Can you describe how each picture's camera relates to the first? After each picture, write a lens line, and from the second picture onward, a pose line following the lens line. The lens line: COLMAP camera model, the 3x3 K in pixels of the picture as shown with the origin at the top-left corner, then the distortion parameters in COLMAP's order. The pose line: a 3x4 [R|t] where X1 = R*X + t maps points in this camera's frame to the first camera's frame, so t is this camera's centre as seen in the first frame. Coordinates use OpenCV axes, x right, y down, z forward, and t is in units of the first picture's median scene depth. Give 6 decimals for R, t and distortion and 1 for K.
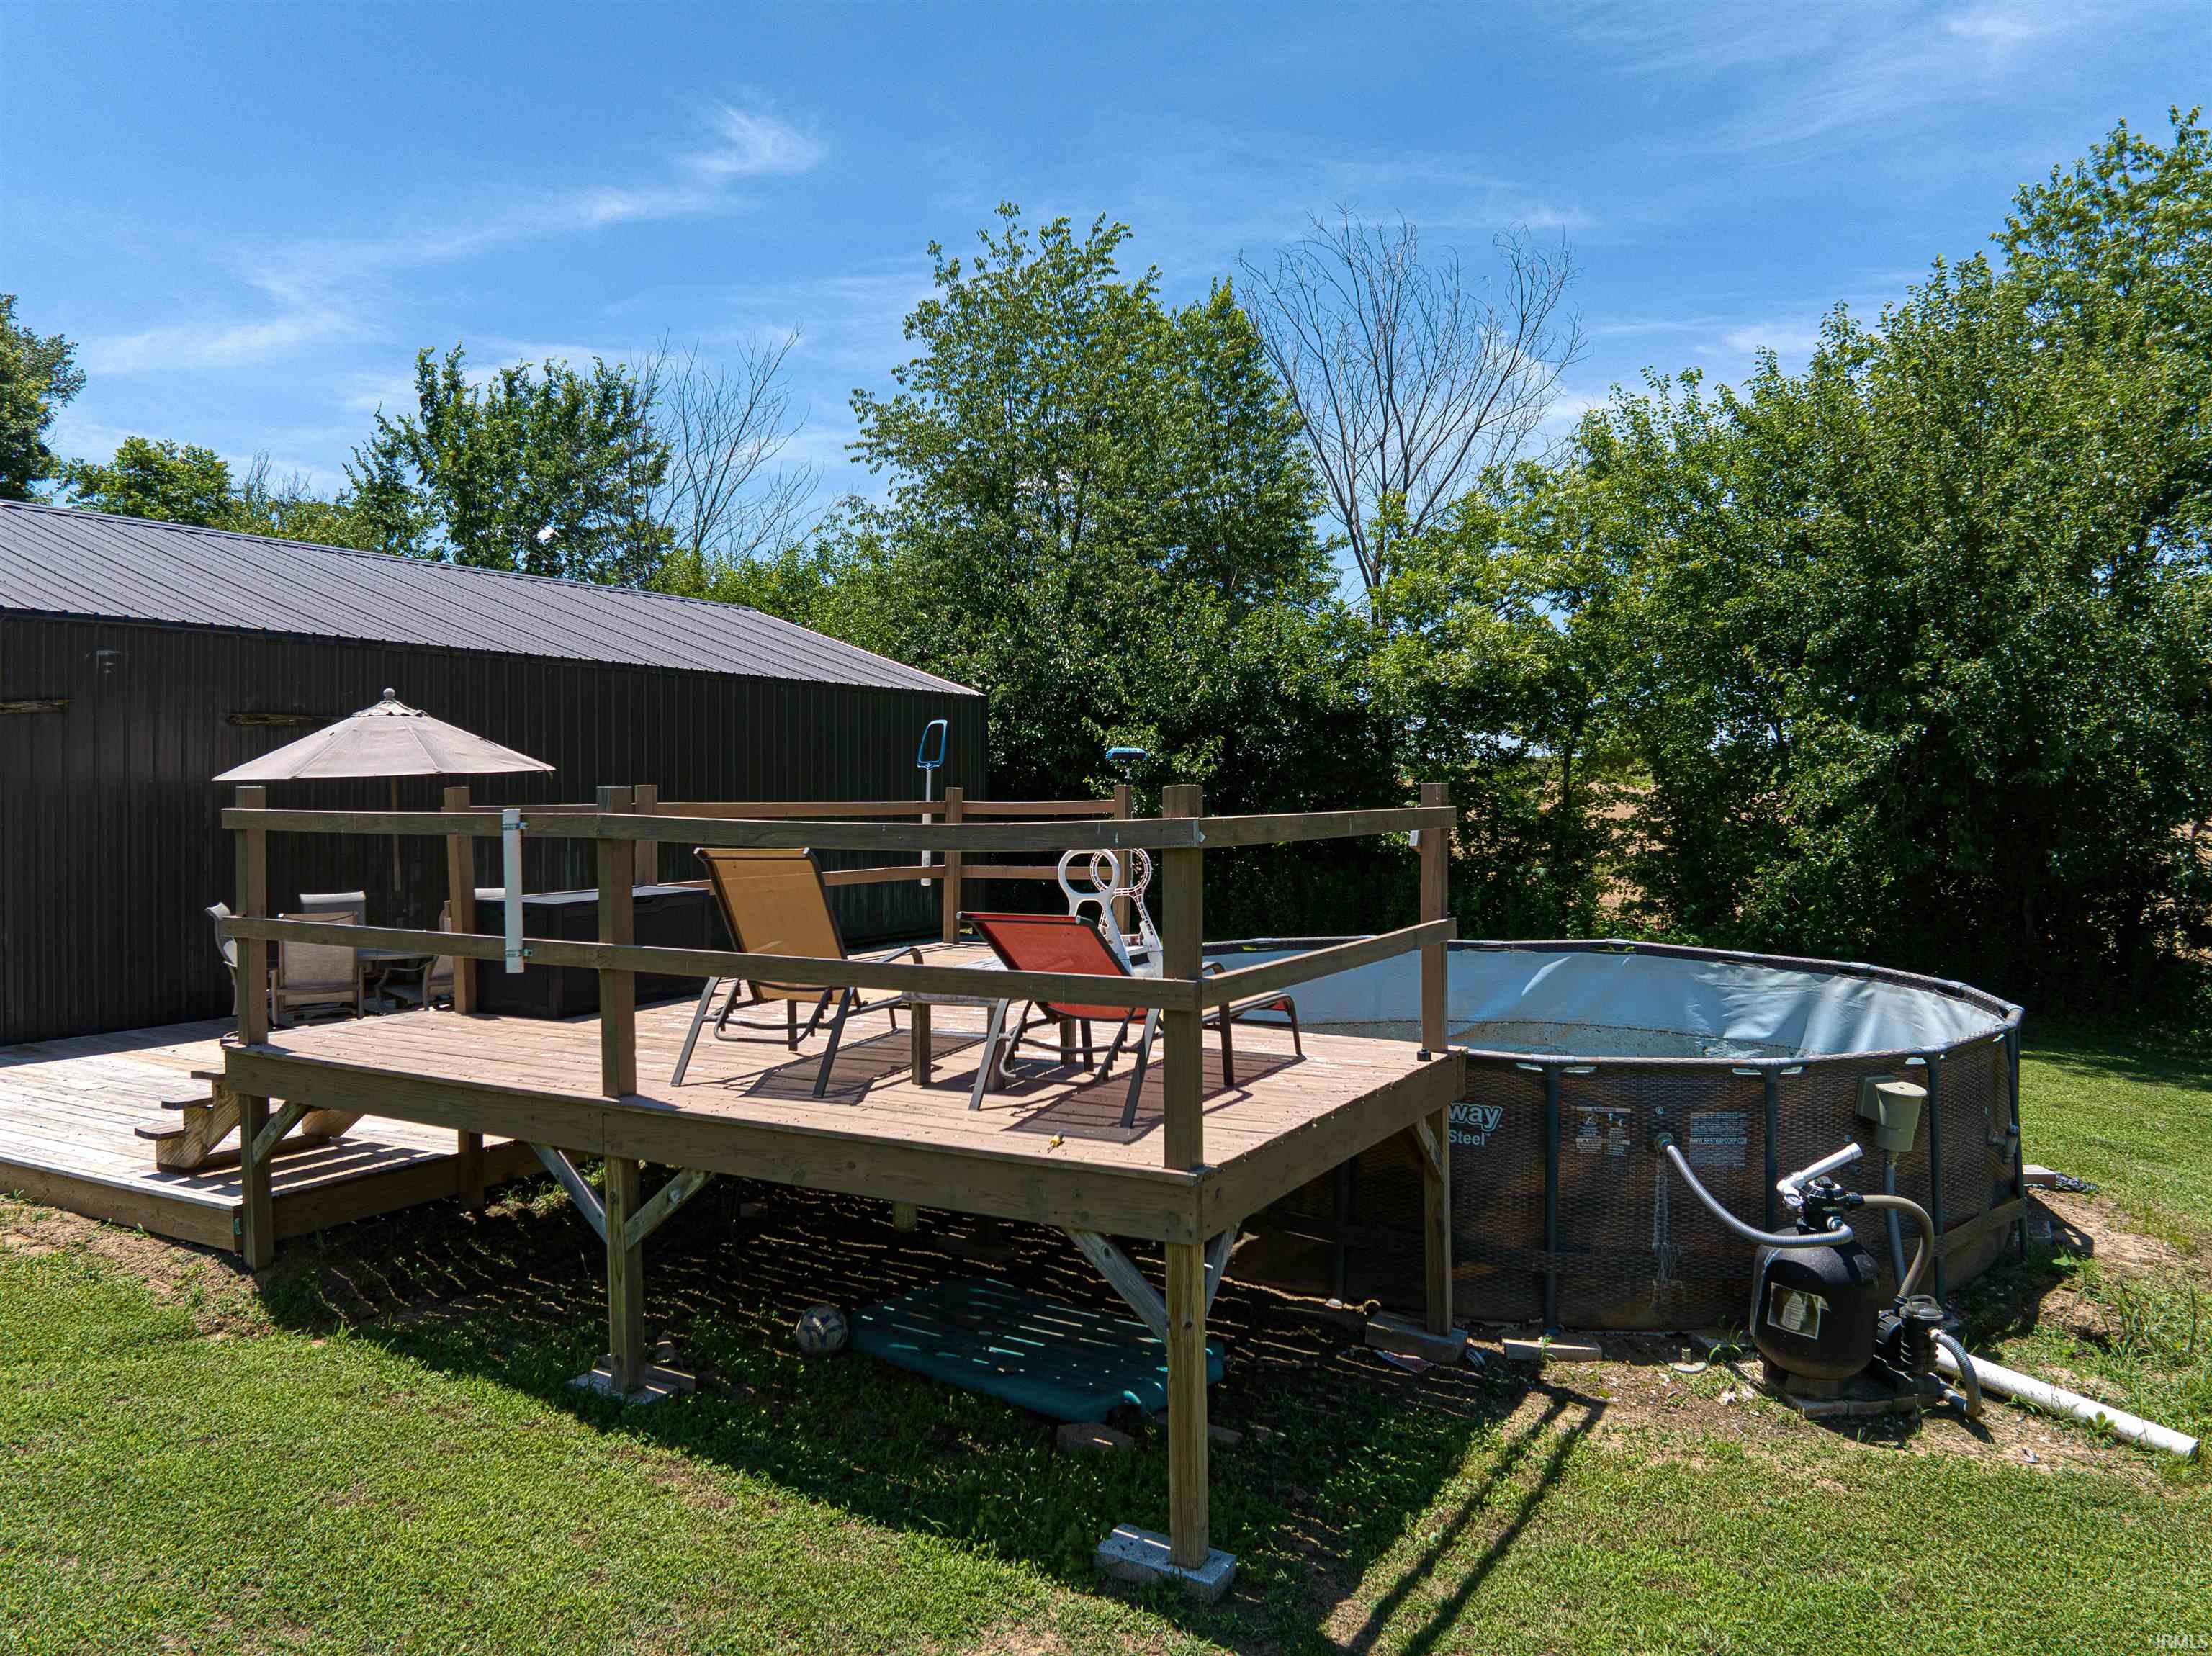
lens RADIAL K [[1552.9, 0, 1112.4], [0, 1552.9, 967.8], [0, 0, 1]] dist [-0.002303, -0.033212]
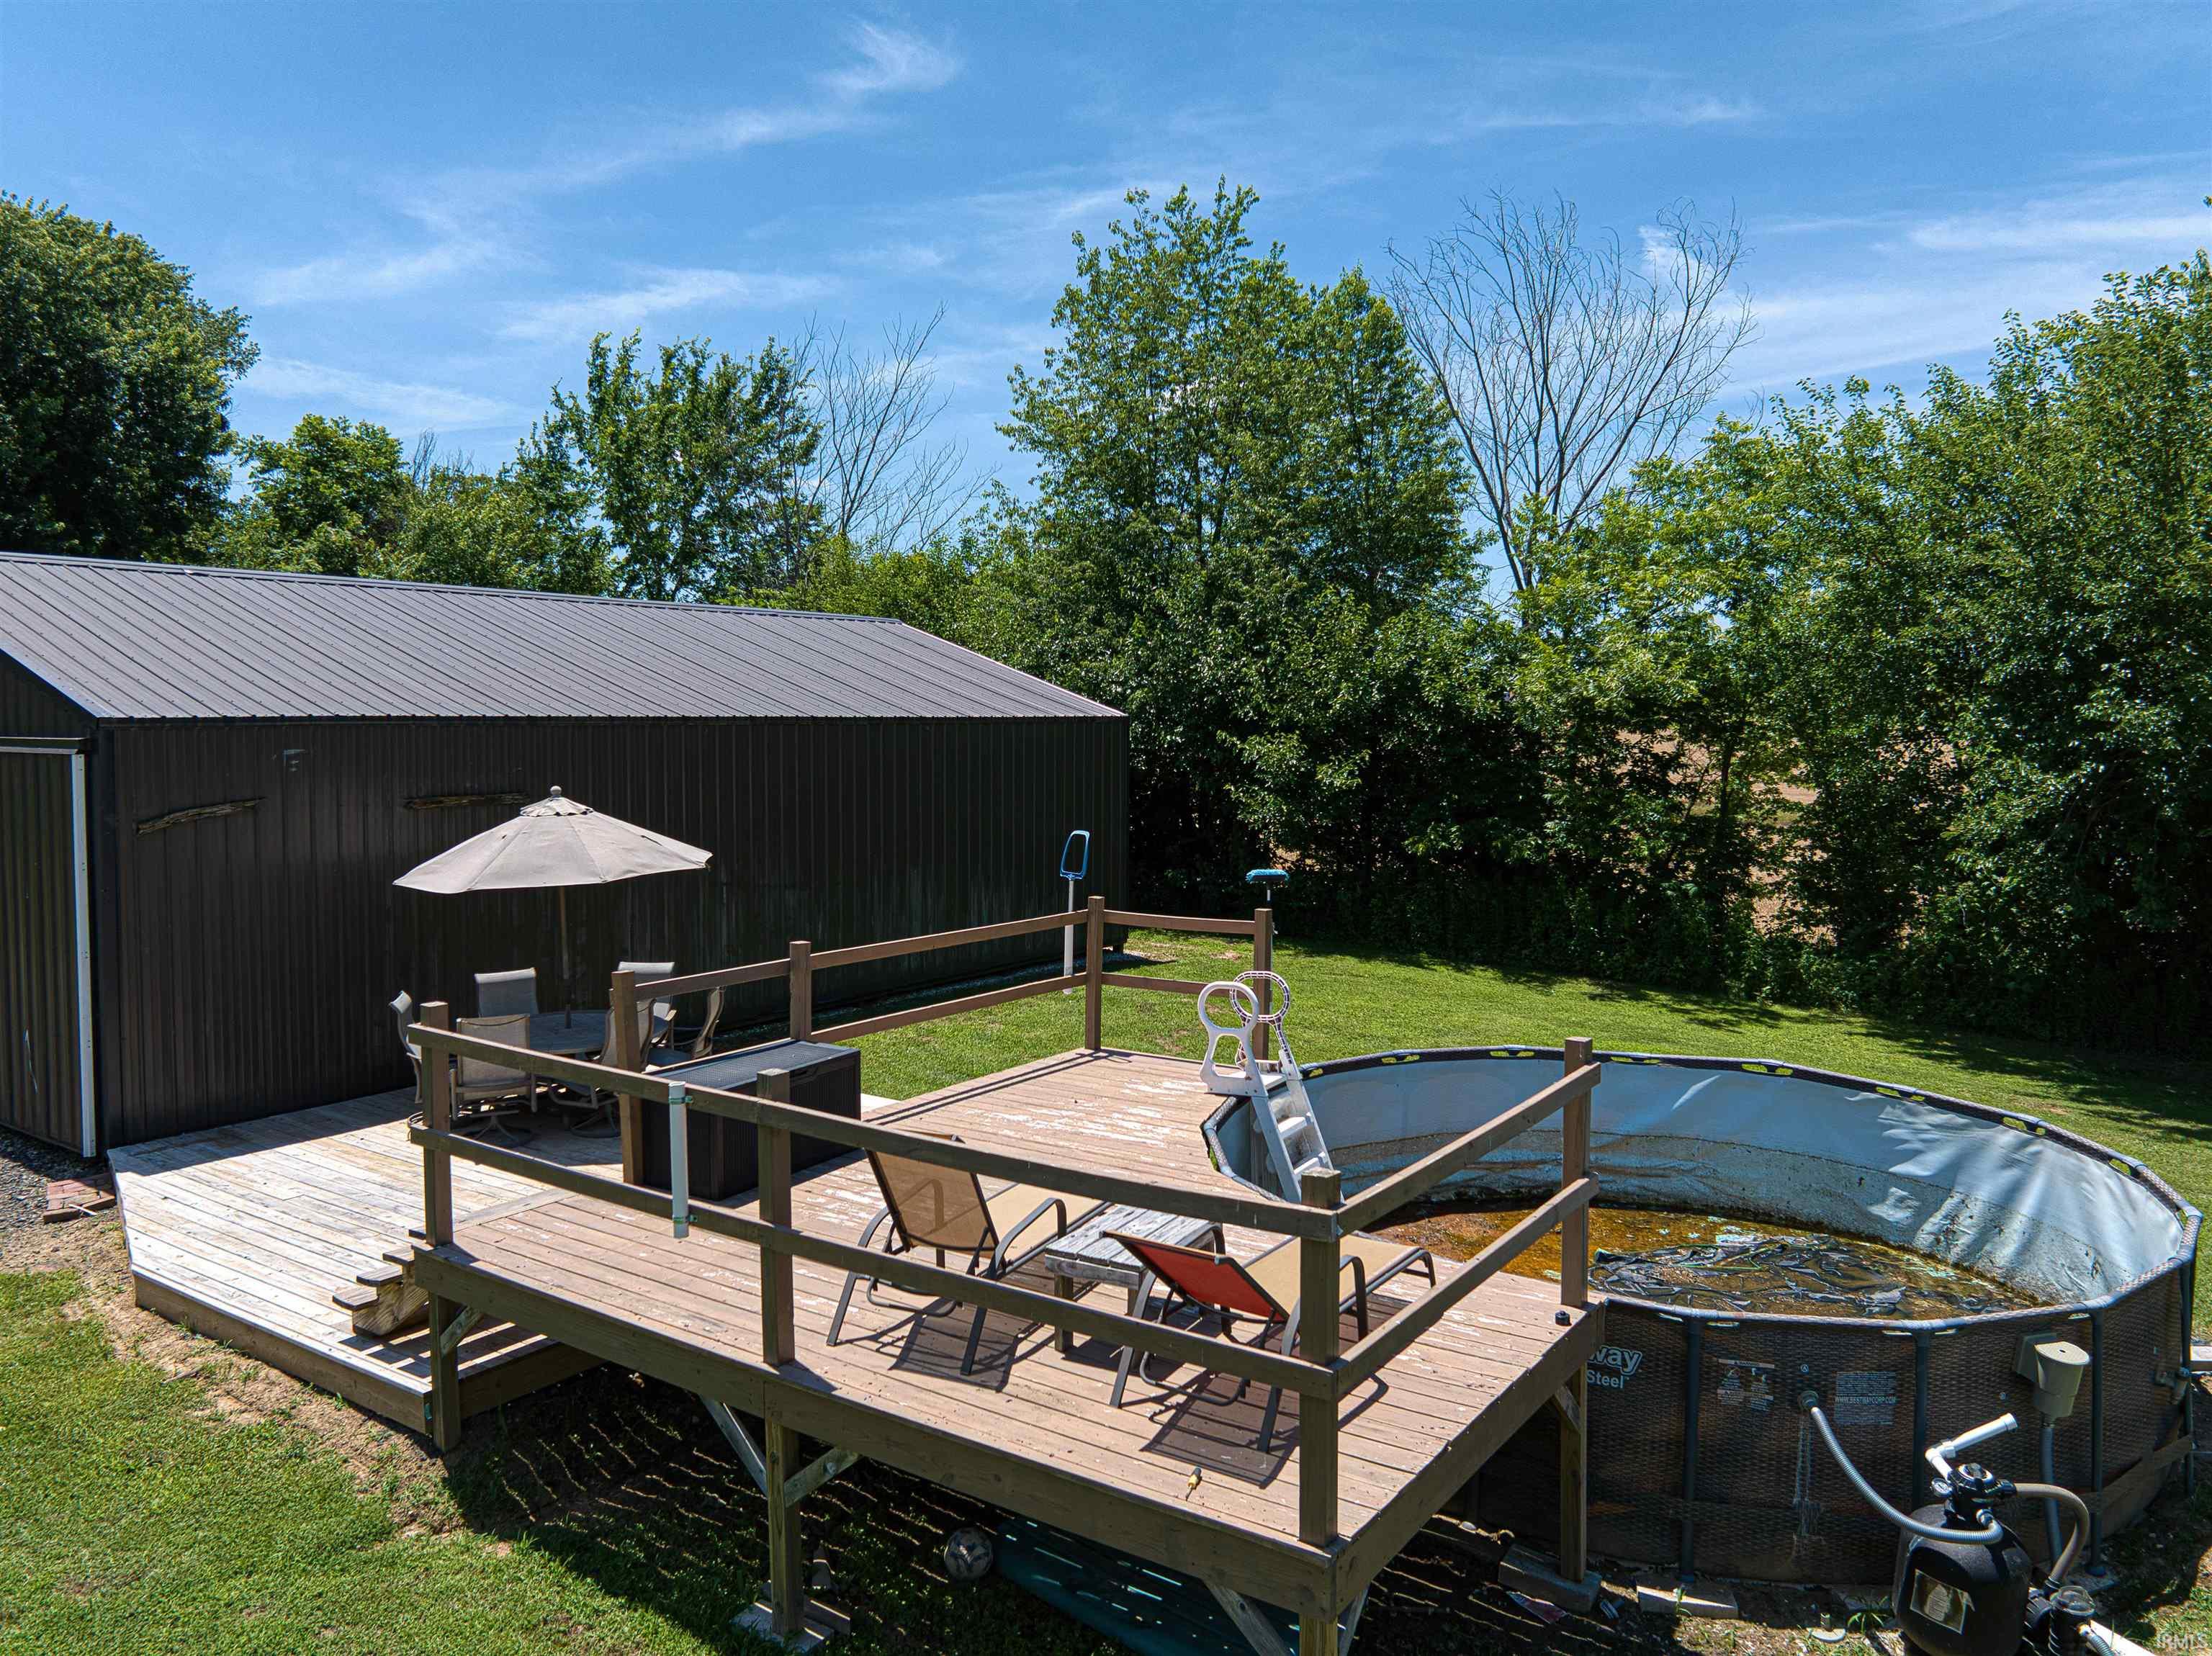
lens RADIAL K [[1558.2, 0, 1106.3], [0, 1558.2, 811.1], [0, 0, 1]] dist [0.024643, -0.052868]
pose [[0.995674, 0.009798, -0.092398, -0.001545], [-0.006017, 0.999137, 0.041109, -0.213330], [0.092721, -0.040376, 0.994873, -0.011509]]
